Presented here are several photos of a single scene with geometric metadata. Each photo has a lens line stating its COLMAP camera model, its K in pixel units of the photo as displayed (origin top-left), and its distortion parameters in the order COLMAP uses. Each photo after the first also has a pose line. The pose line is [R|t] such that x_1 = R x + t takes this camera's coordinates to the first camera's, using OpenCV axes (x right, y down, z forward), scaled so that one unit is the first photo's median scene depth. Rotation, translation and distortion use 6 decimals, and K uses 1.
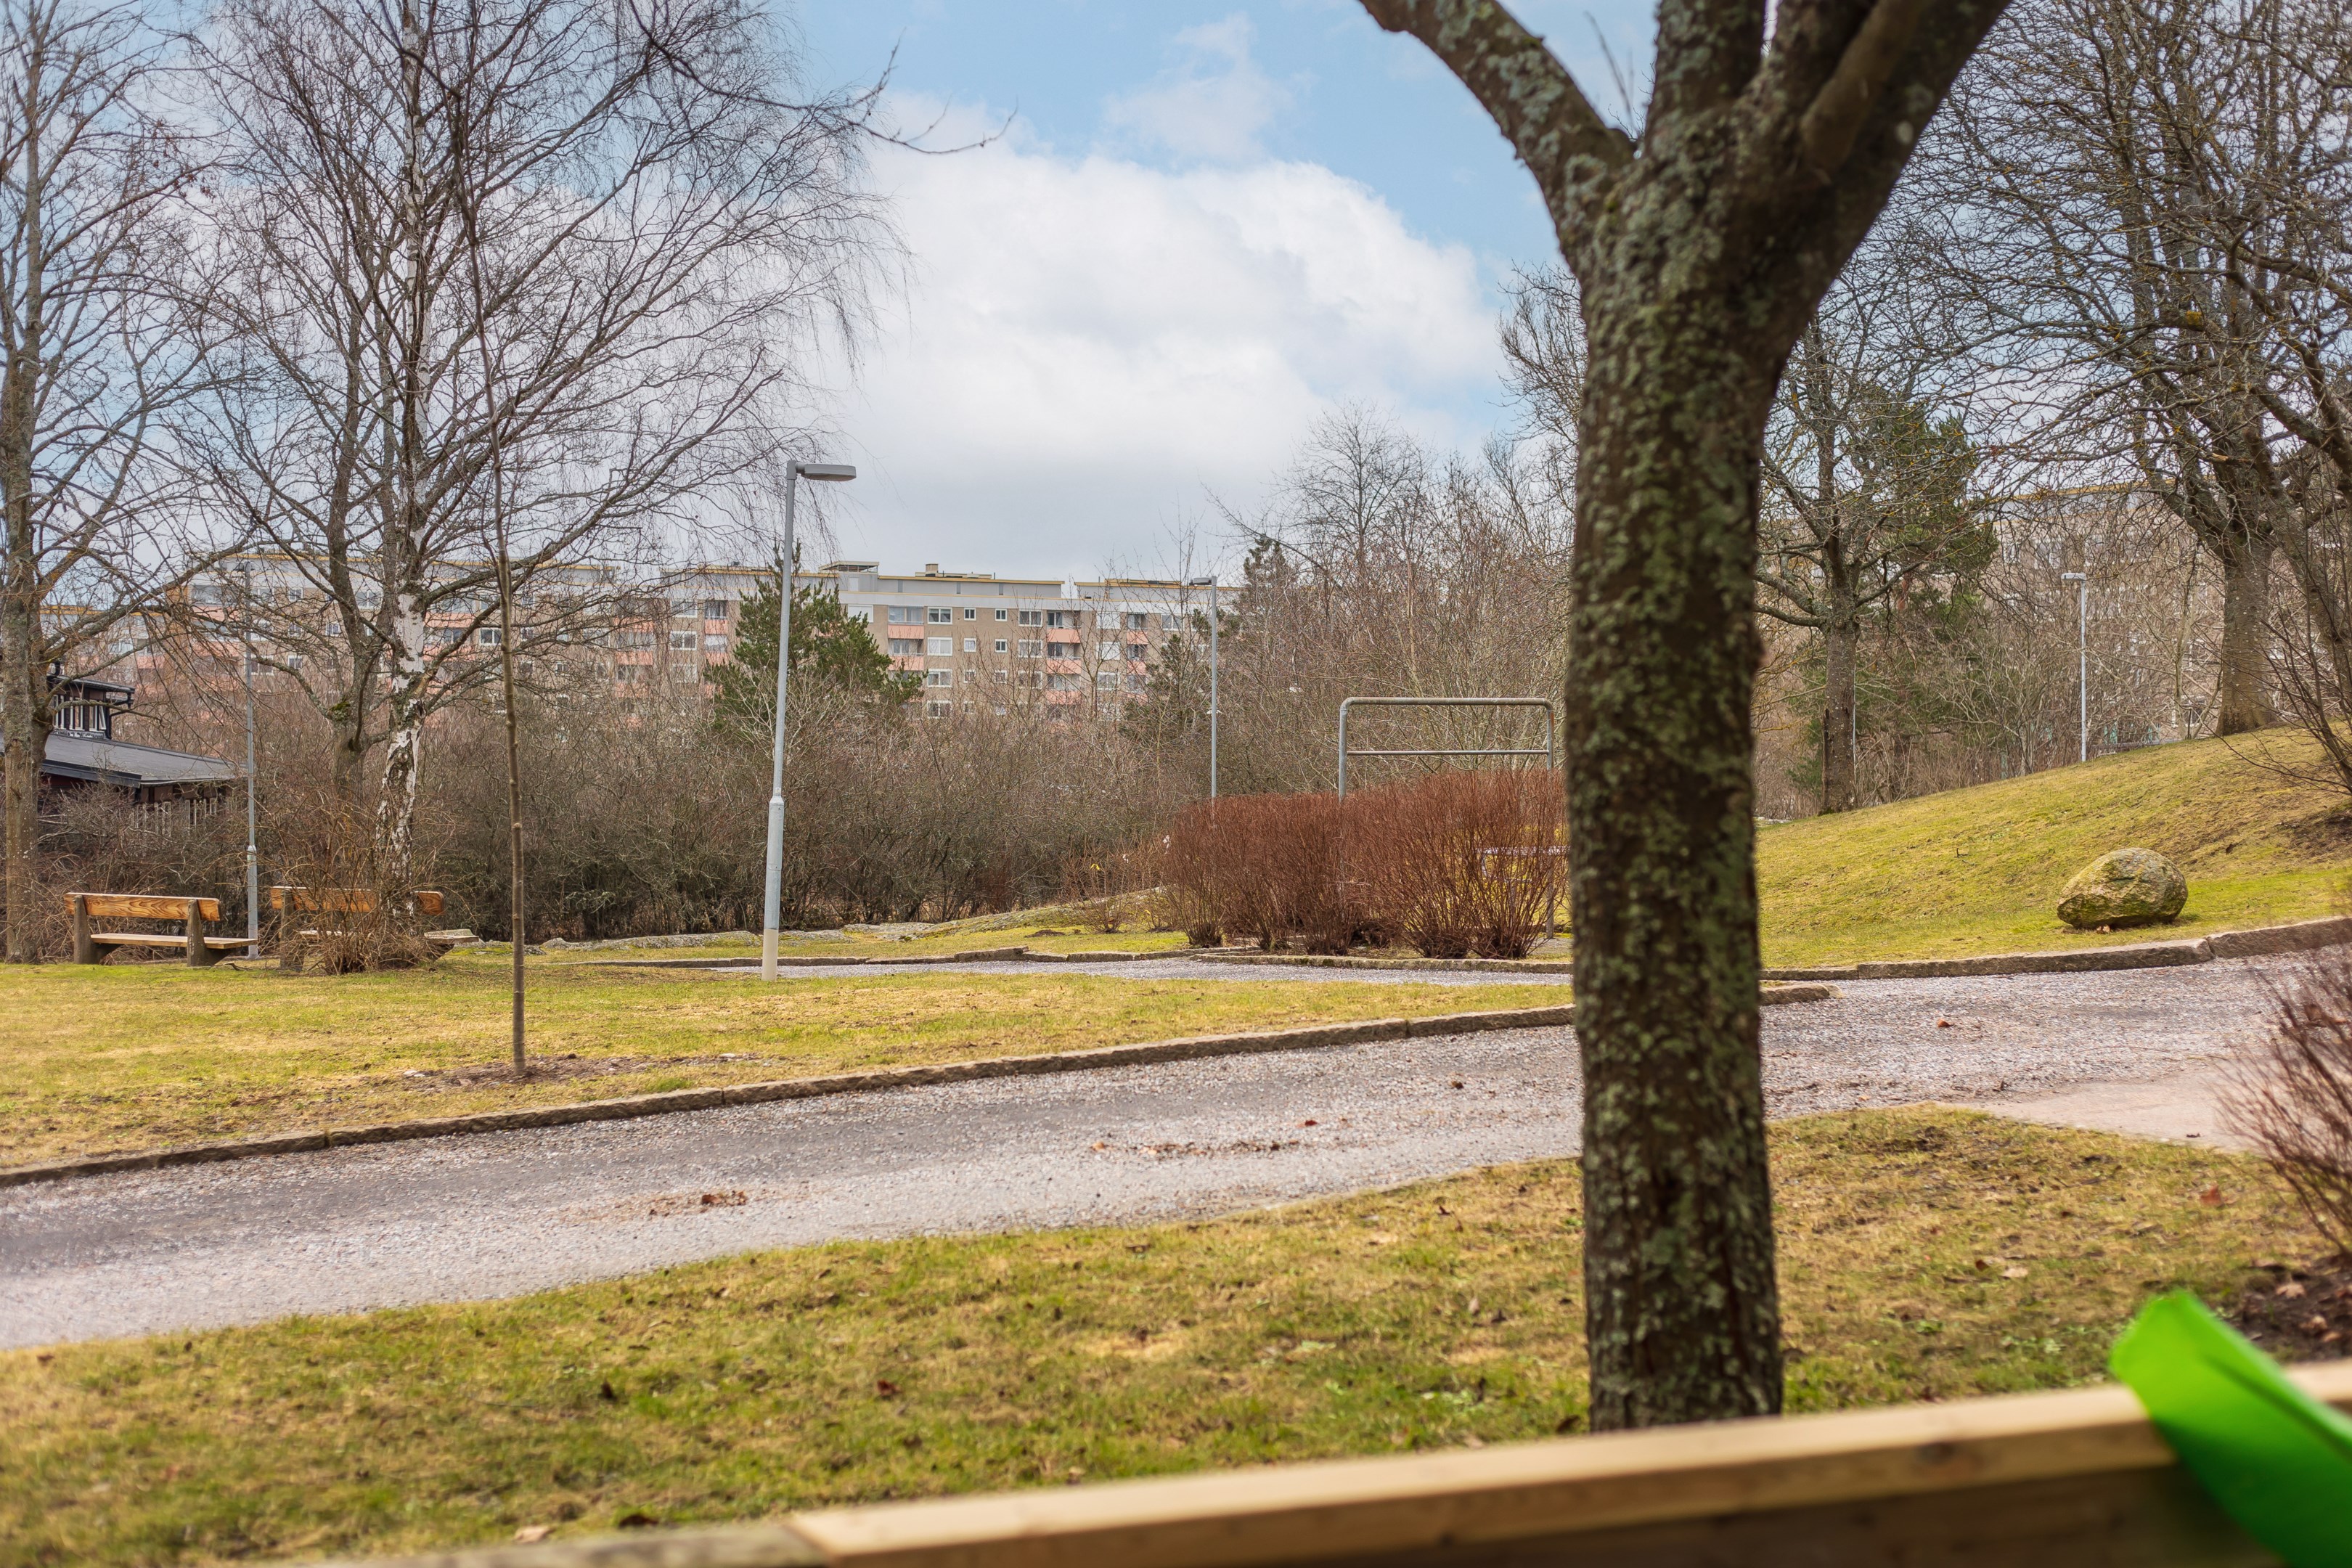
lens RADIAL K [[3279.2, 0, 1176.0], [0, 3279.2, 784.0], [0, 0, 1]] dist [0.007878, 0.008850]
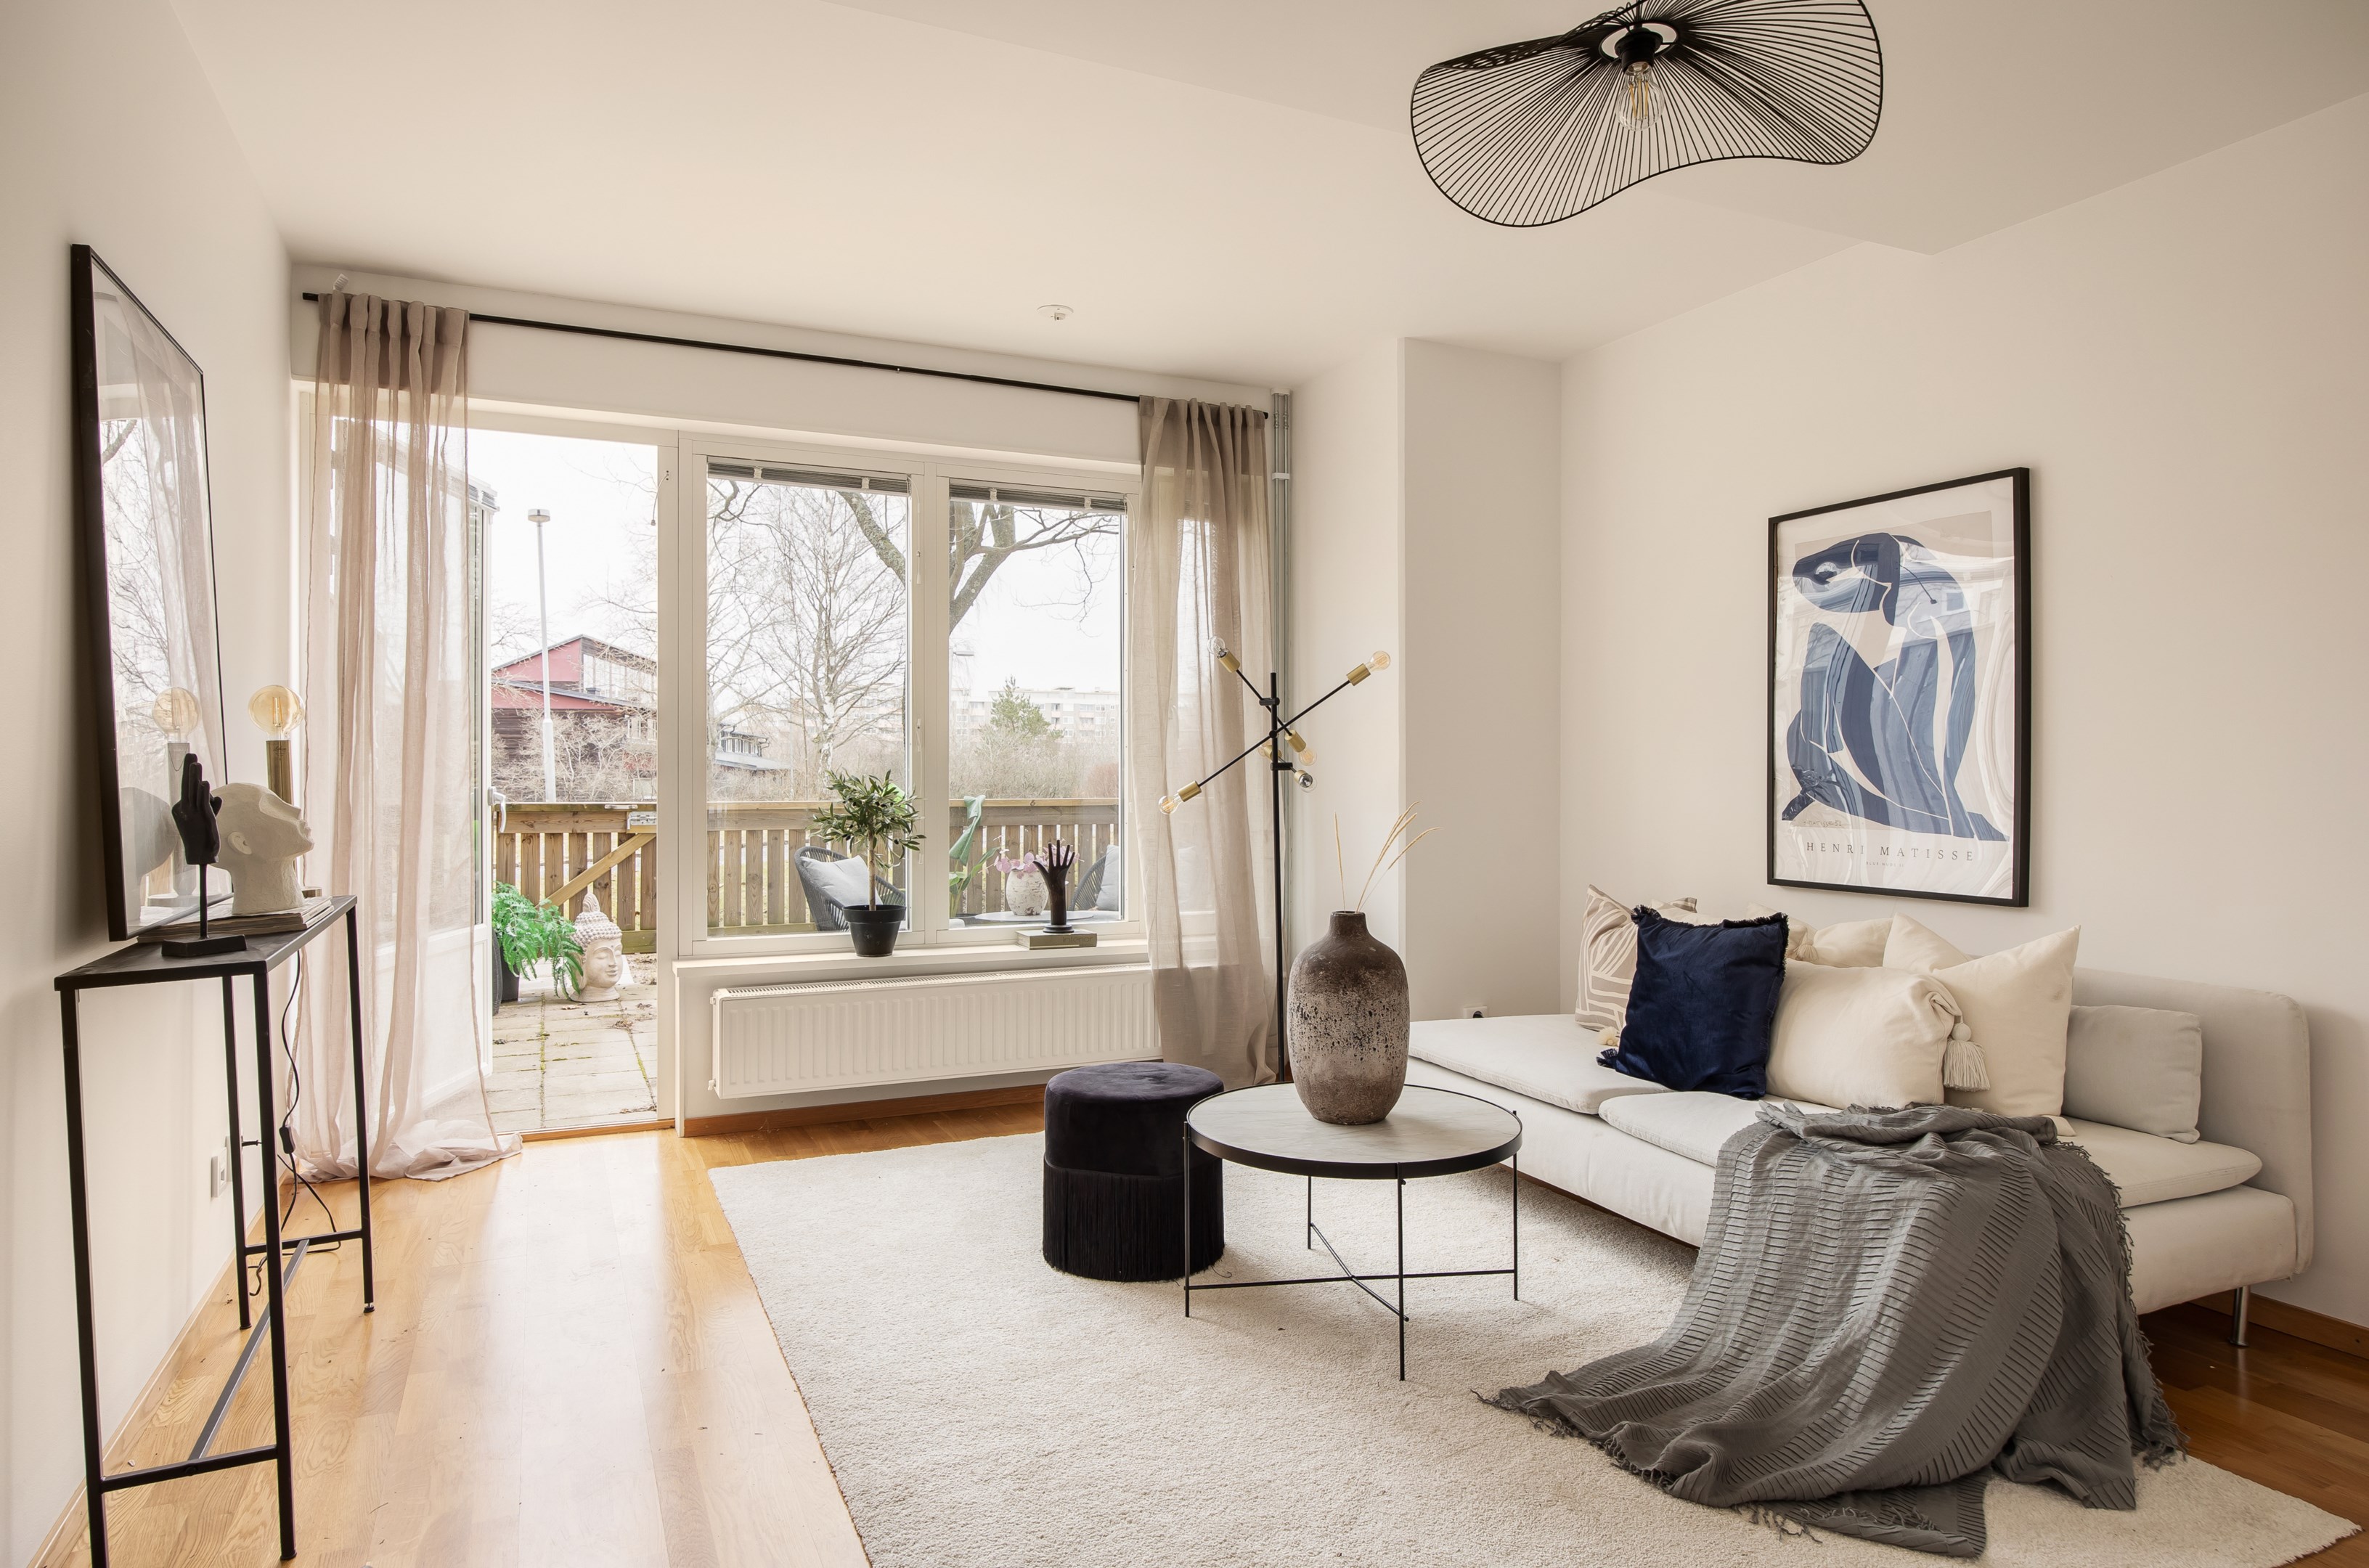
lens RADIAL K [[1398.0, 0, 1179.7], [0, 1398.0, 774.4], [0, 0, 1]] dist [-0.005918, -0.001391]
pose [[0.999238, -0.006048, -0.038561, 0.124210], [0.005862, 0.999971, -0.004943, 0.019099], [0.038589, 0.004713, 0.999244, -0.225215]]
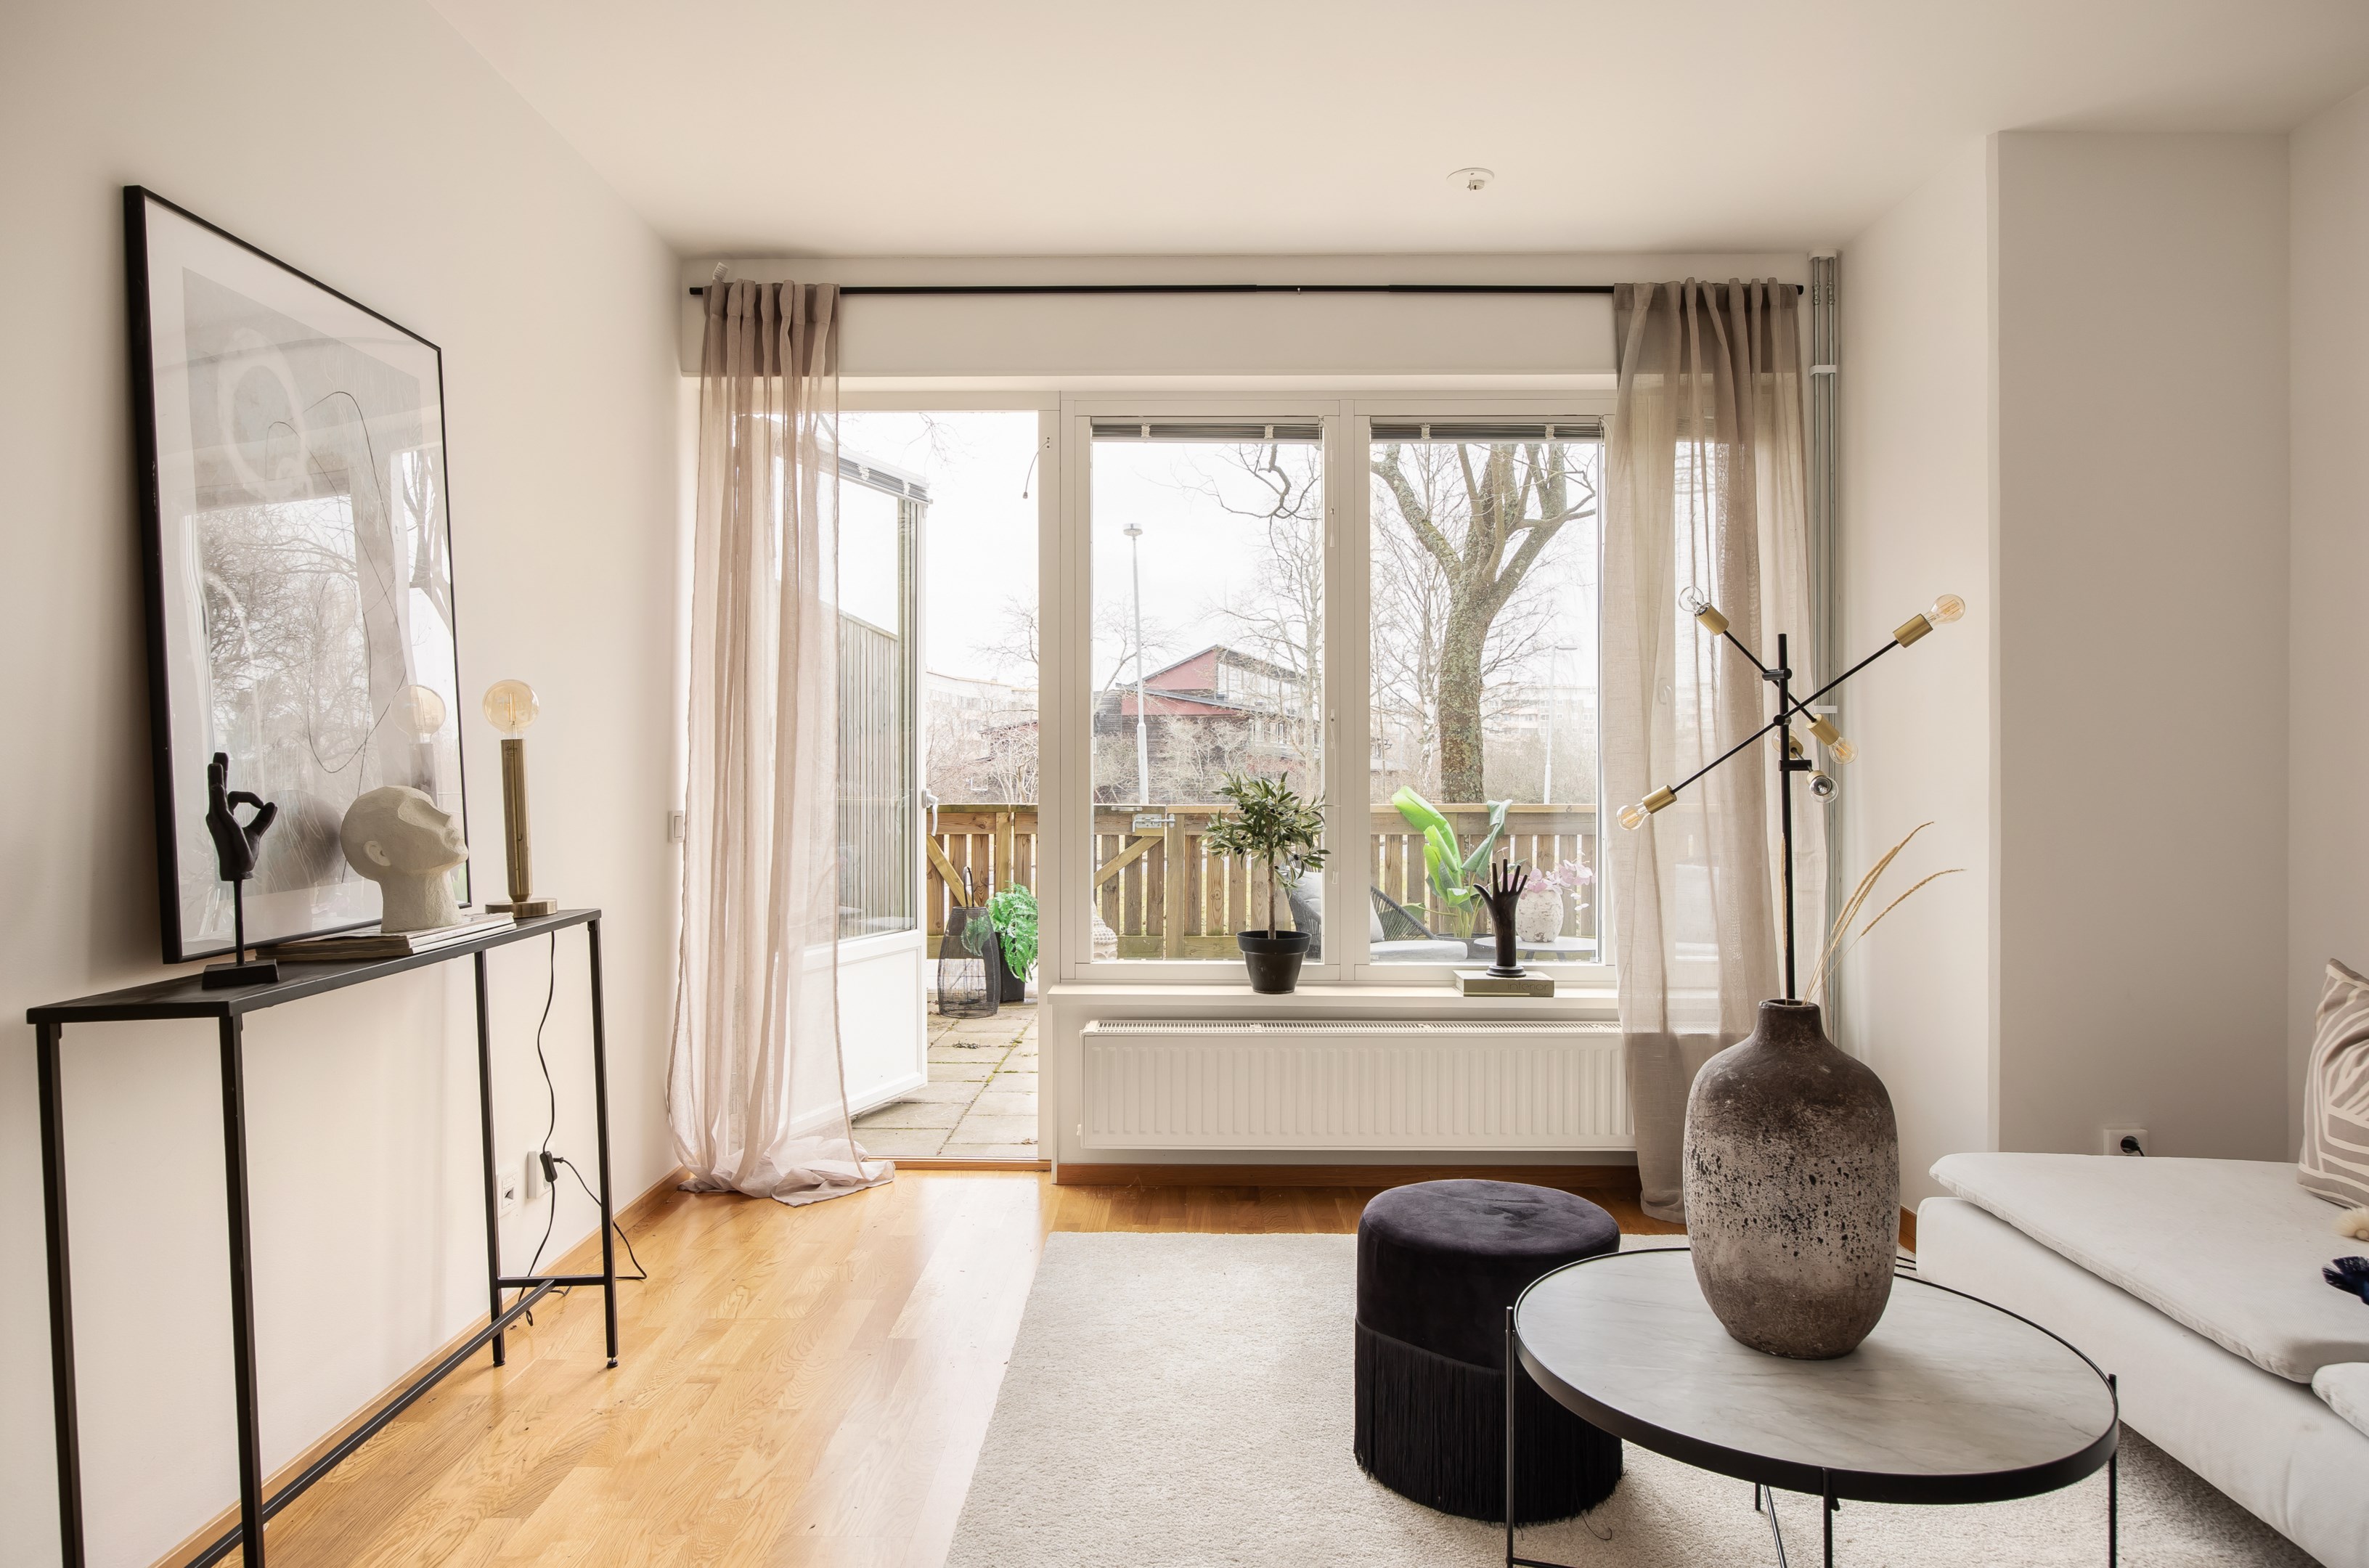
lens RADIAL K [[1398.0, 0, 1179.7], [0, 1398.0, 774.4], [0, 0, 1]] dist [-0.005918, -0.001391]
pose [[0.885205, -0.005953, -0.465163, 0.140829], [0.002704, 0.999967, -0.007653, 0.018917], [0.465193, 0.005517, 0.885192, -0.181845]]
